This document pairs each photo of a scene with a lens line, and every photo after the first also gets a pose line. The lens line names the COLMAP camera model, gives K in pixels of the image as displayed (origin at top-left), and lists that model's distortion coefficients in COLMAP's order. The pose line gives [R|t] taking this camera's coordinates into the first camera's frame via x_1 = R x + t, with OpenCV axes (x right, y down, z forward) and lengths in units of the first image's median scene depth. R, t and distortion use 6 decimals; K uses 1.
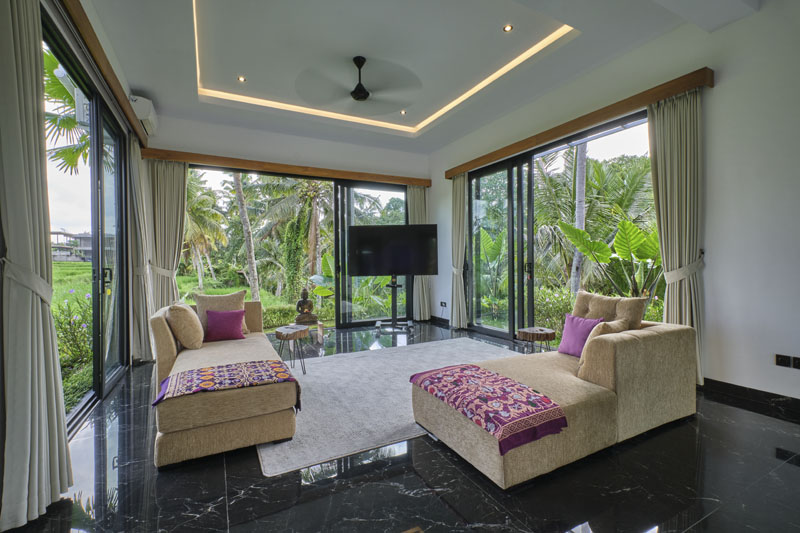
lens RADIAL K [[356.3, 0, 396.8], [0, 356.3, 264.7], [0, 0, 1]] dist [0.001795, -0.000908]
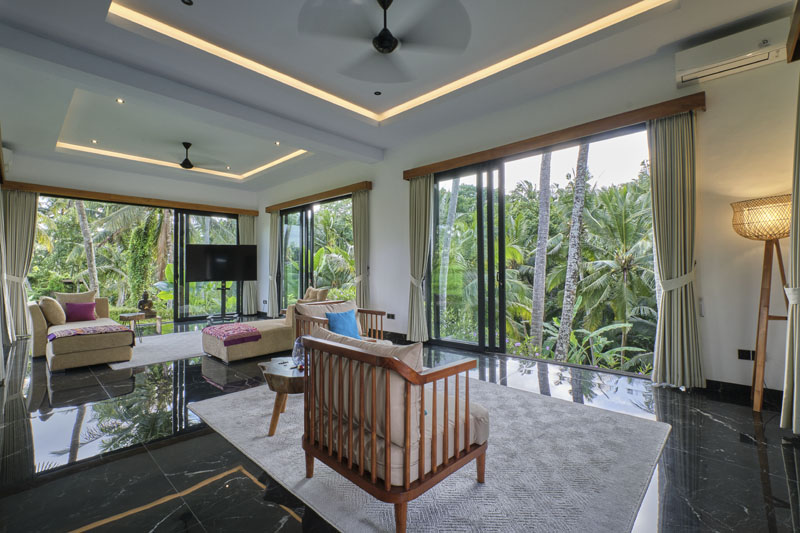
lens RADIAL K [[356.3, 0, 396.8], [0, 356.3, 264.7], [0, 0, 1]] dist [0.001795, -0.000908]
pose [[0.942981, 0.011393, 0.332652, 0.161369], [-0.003359, 0.999689, -0.024716, -0.001440], [-0.332830, 0.022190, 0.942726, -0.503529]]
